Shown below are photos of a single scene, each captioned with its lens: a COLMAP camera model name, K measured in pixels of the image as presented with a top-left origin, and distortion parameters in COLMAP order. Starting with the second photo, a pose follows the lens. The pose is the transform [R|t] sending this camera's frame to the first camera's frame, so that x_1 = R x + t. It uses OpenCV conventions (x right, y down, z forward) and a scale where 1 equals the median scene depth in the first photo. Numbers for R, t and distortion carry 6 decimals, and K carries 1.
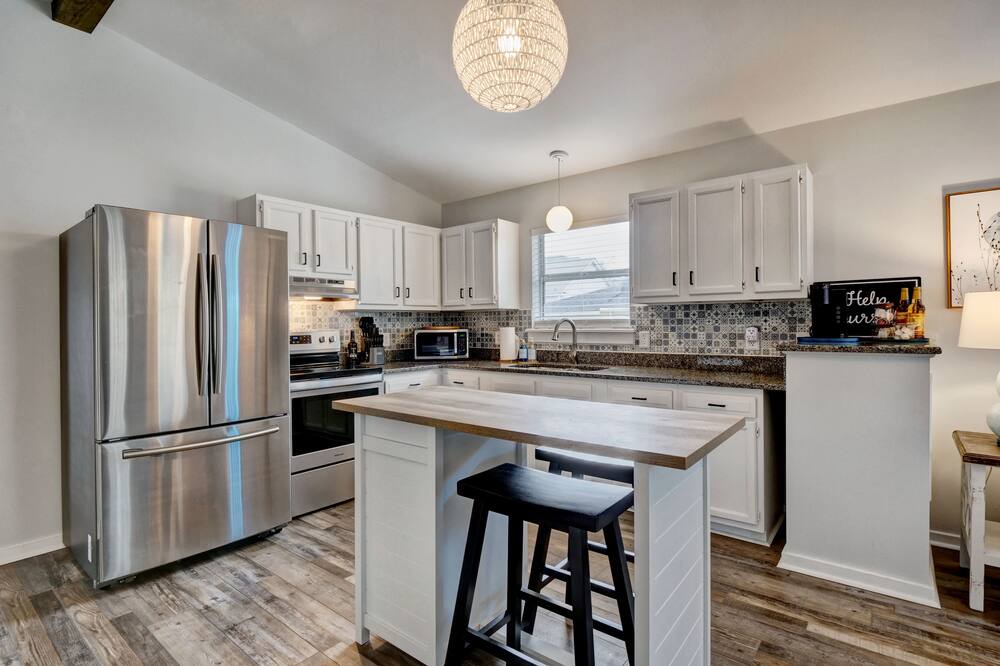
lens RADIAL K [[486.6, 0, 497.4], [0, 486.6, 326.2], [0, 0, 1]] dist [-0.012962, -0.001456]
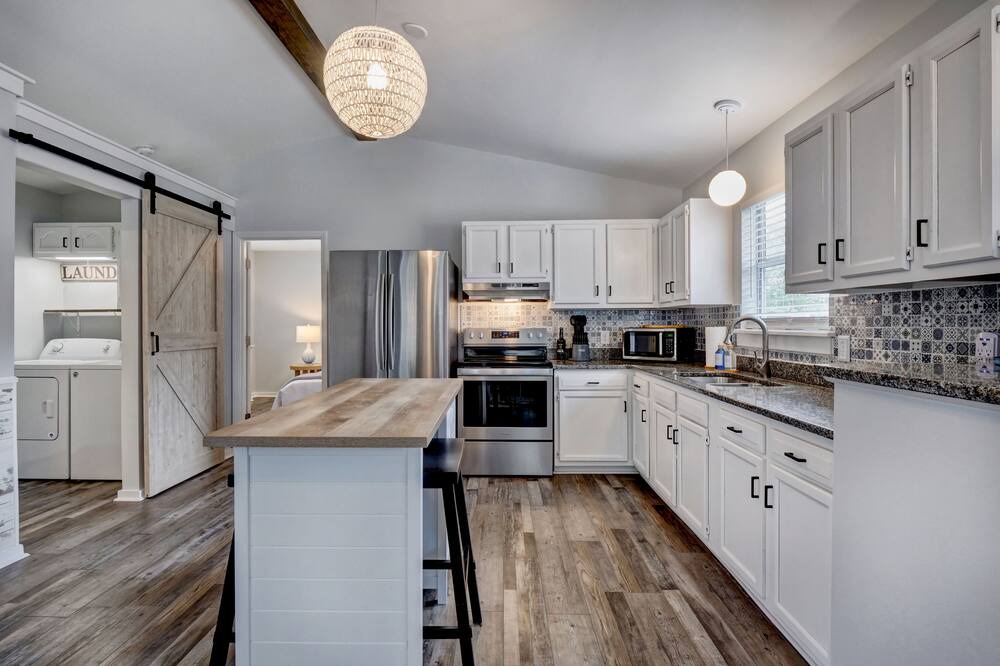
lens RADIAL K [[486.6, 0, 494.1], [0, 486.6, 323.9], [0, 0, 1]] dist [-0.012962, -0.001456]
pose [[0.613491, 0.007760, -0.789664, 0.558608], [-0.005786, 0.999969, 0.005331, -0.006259], [0.789681, 0.001298, 0.613517, 0.253033]]
